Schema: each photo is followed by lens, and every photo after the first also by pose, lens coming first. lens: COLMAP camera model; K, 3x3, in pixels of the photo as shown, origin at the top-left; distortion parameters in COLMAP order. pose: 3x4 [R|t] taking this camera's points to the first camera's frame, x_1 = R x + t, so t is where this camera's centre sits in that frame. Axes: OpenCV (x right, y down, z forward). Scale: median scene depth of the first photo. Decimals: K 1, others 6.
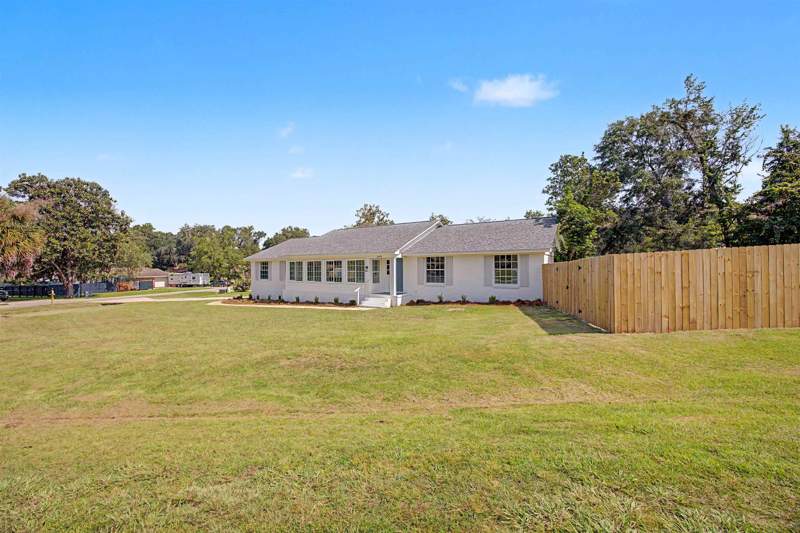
lens RADIAL K [[368.5, 0, 397.7], [0, 368.5, 268.9], [0, 0, 1]] dist [-0.008538, 0.000832]
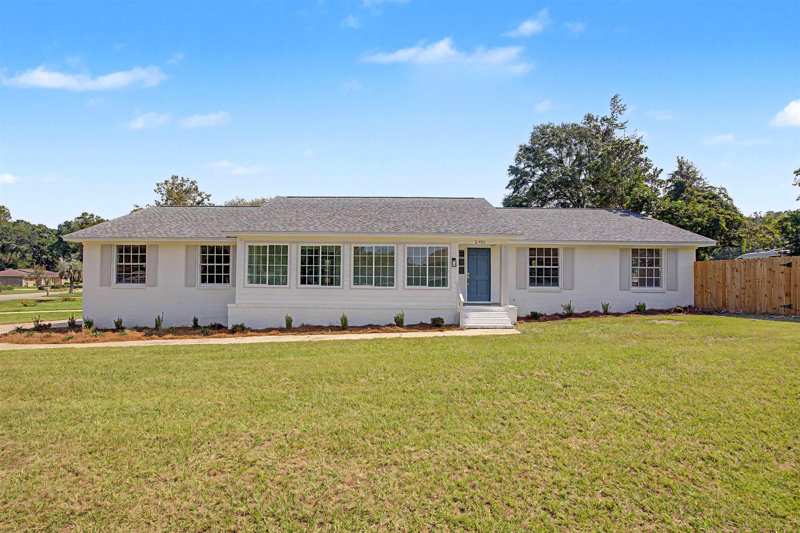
lens RADIAL K [[368.5, 0, 399.8], [0, 368.5, 273.6], [0, 0, 1]] dist [-0.008538, 0.000832]
pose [[0.826264, 0.005734, 0.563254, -0.473225], [-0.013340, 0.999867, 0.009390, 0.011513], [-0.563125, -0.015272, 0.826230, 0.566482]]
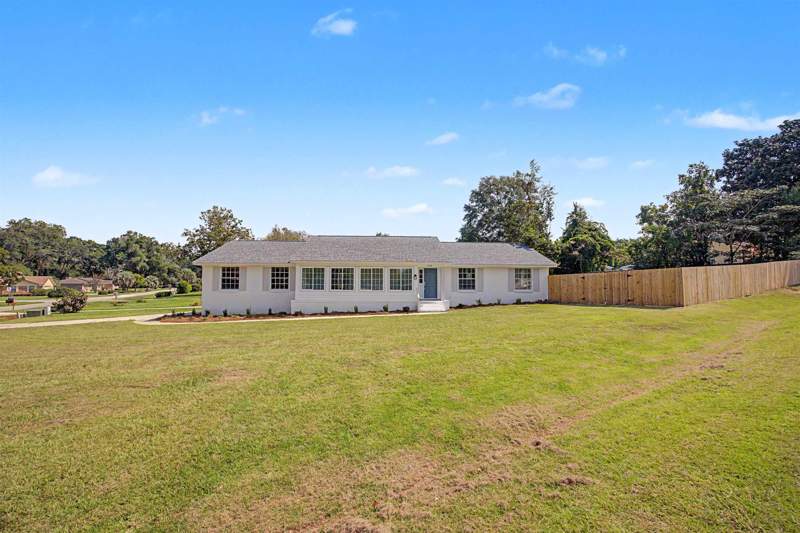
lens RADIAL K [[302.3, 0, 404.6], [0, 302.3, 273.7], [0, 0, 1]] dist [-0.018967, 0.001260]
pose [[0.795562, 0.013980, 0.605711, -0.630933], [-0.009455, 0.999898, -0.010660, -0.001369], [-0.605799, 0.002754, 0.795613, 0.321727]]
